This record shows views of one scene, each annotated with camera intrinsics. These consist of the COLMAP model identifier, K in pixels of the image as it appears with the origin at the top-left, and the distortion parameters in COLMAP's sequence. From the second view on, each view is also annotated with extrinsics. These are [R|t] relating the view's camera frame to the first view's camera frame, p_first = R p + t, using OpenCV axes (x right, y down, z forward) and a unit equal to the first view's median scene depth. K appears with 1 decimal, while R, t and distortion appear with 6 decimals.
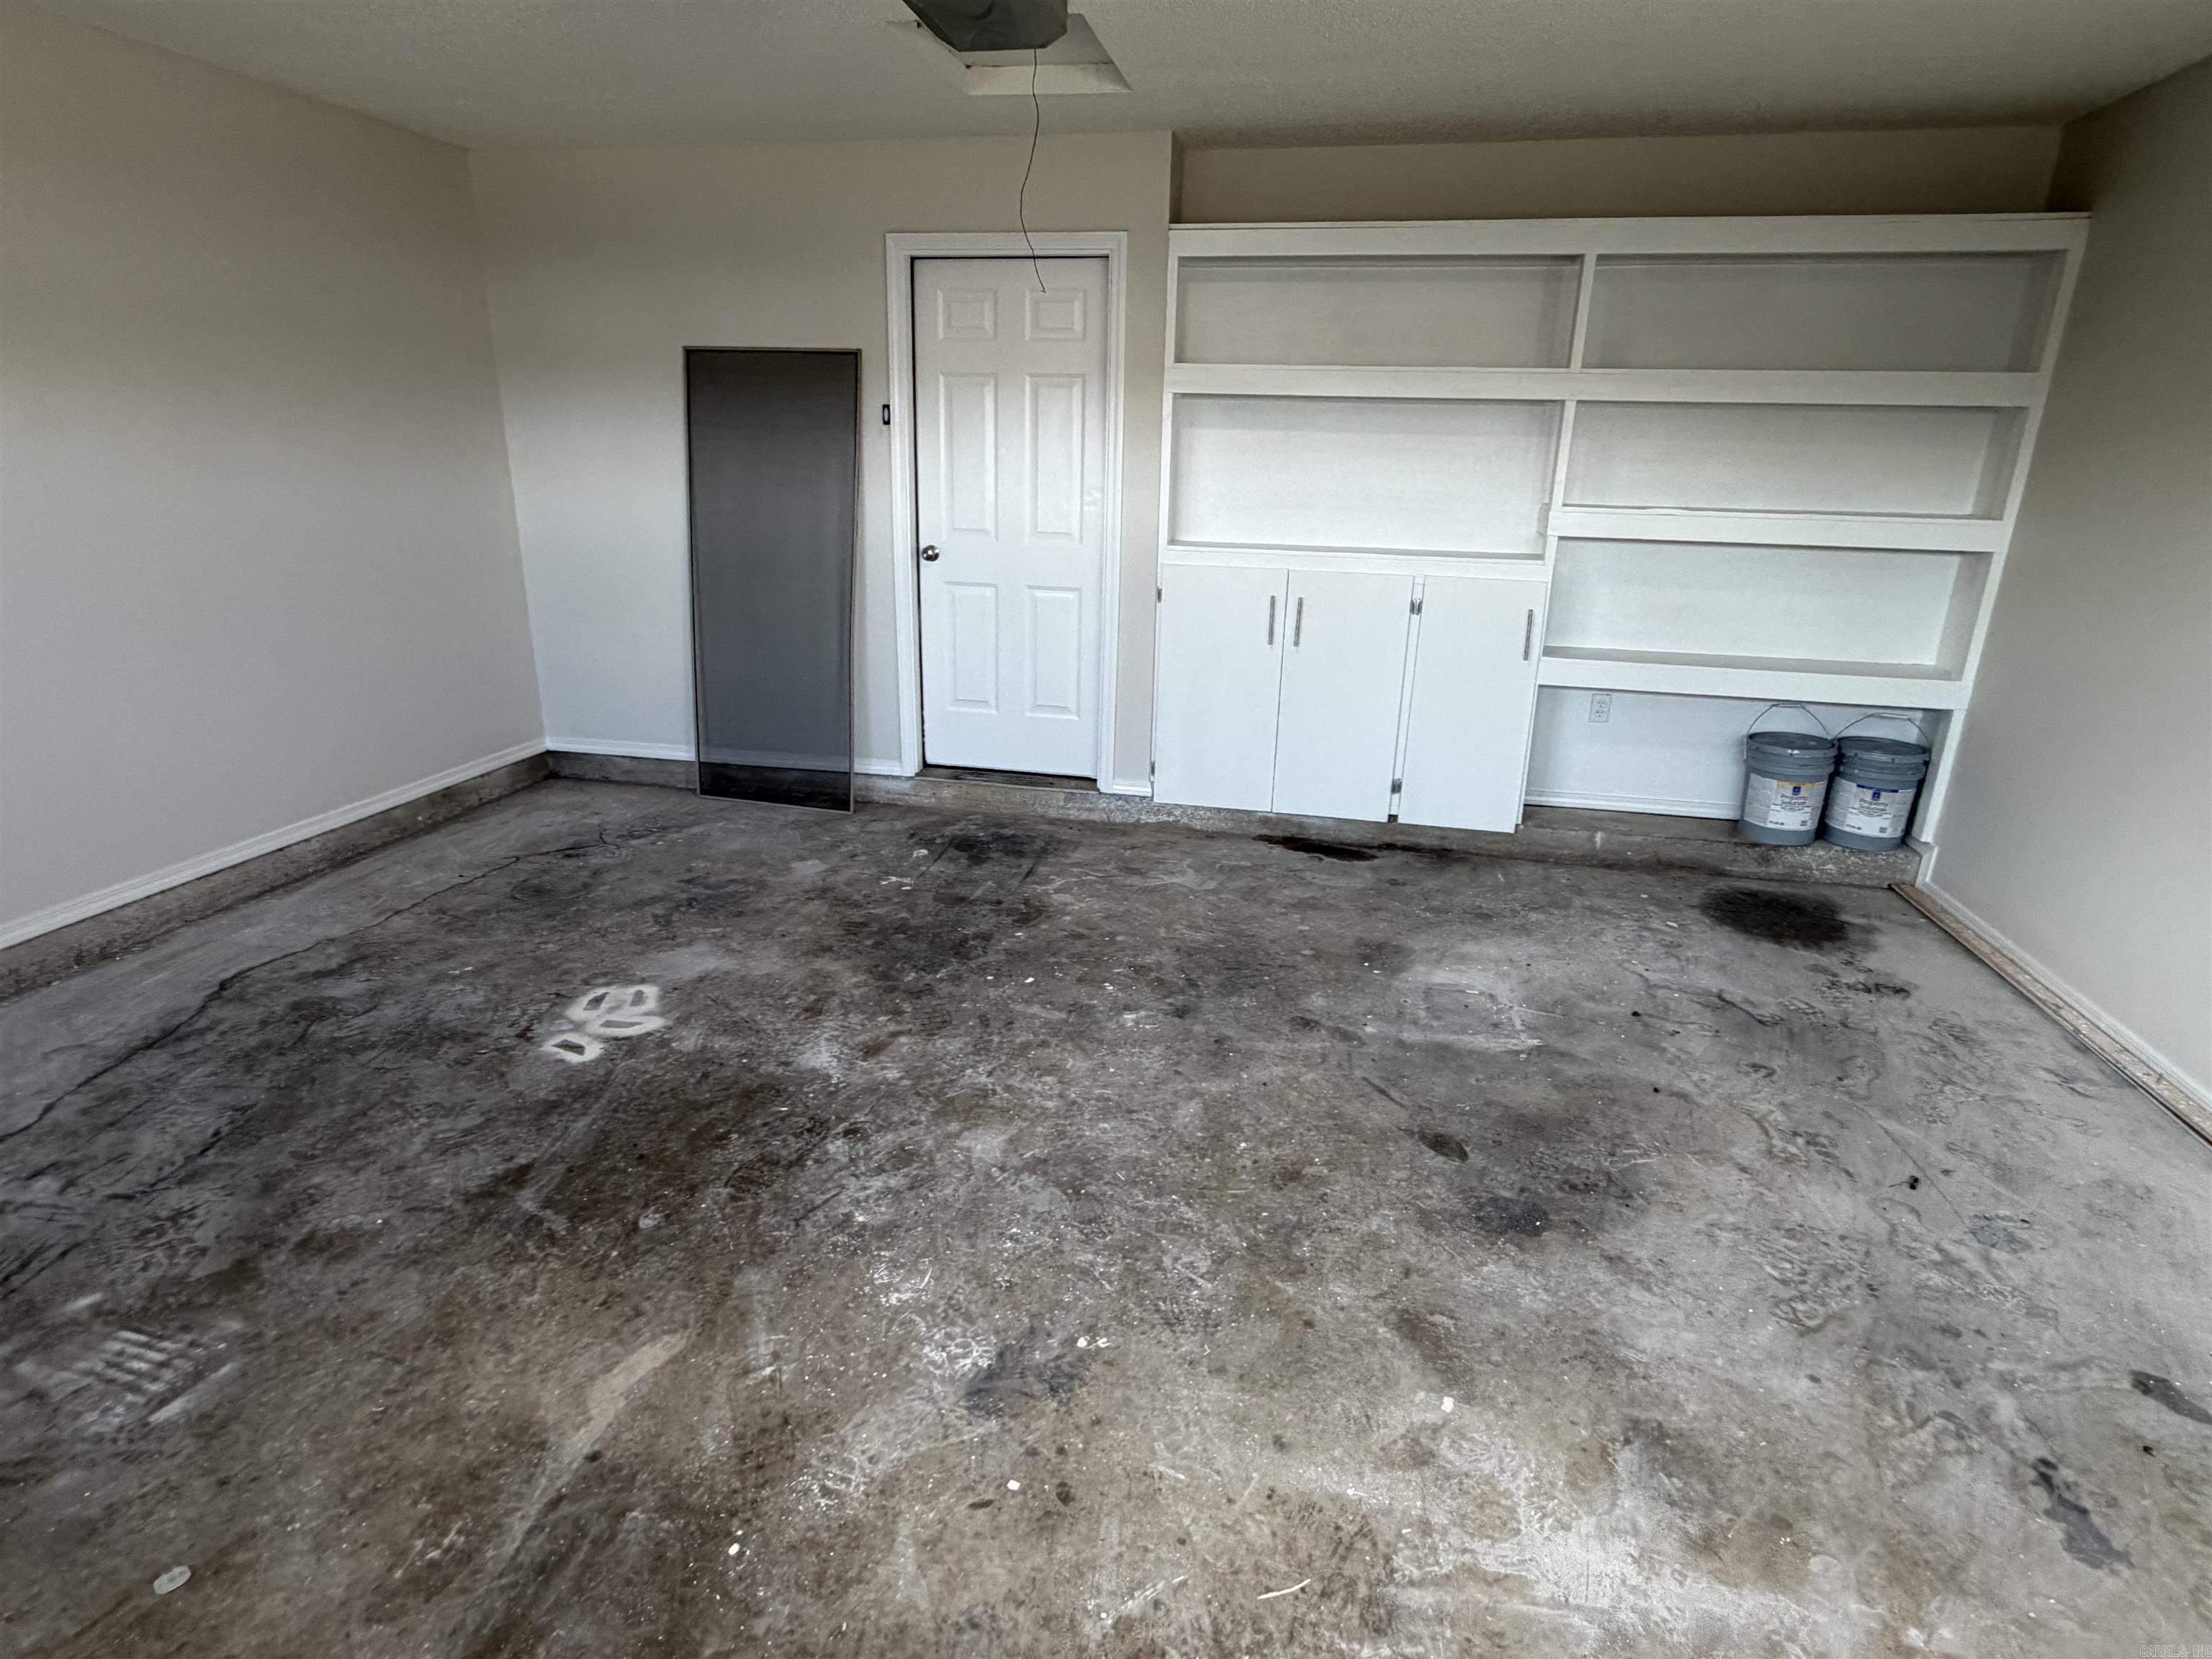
lens RADIAL K [[1185.6, 0, 1098.0], [0, 1185.6, 834.3], [0, 0, 1]] dist [0.000007, 0.000520]
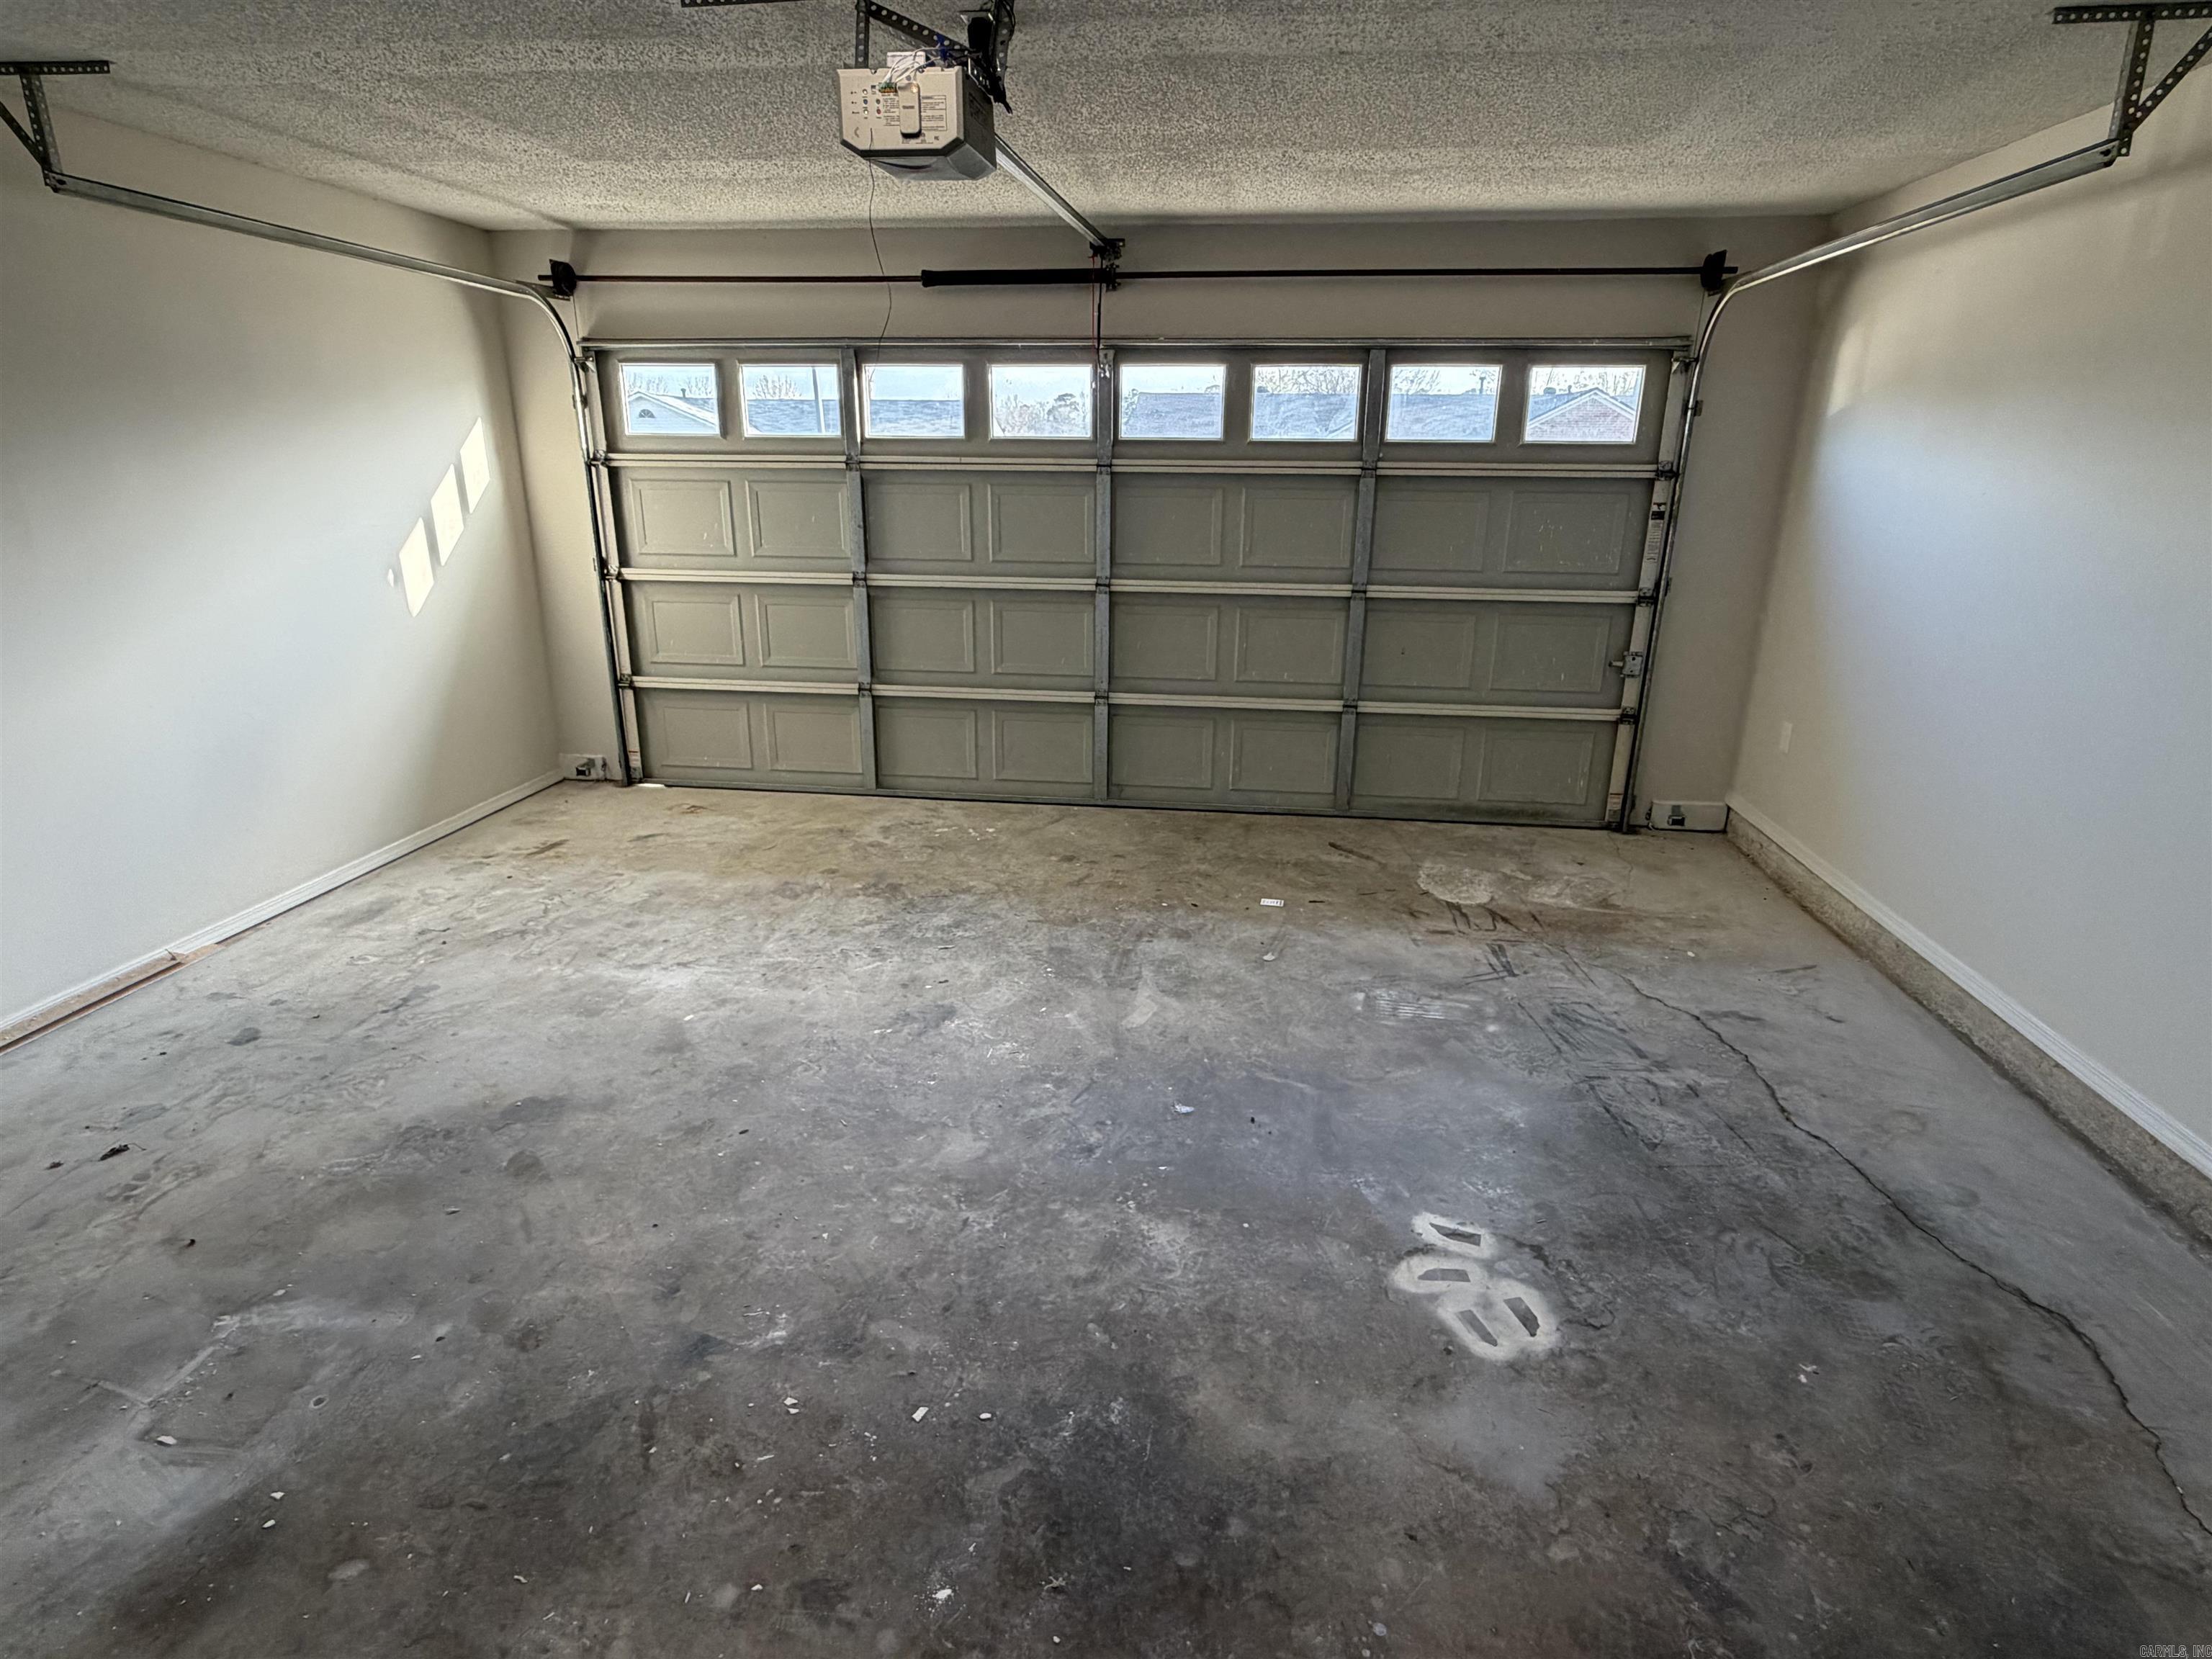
lens RADIAL K [[1185.6, 0, 1098.0], [0, 1185.6, 834.3], [0, 0, 1]] dist [0.000007, 0.000520]
pose [[-0.995924, -0.001424, -0.090183, -0.108872], [-0.054918, 0.802734, 0.593803, -0.566845], [0.071547, 0.596335, -0.799541, 1.538601]]
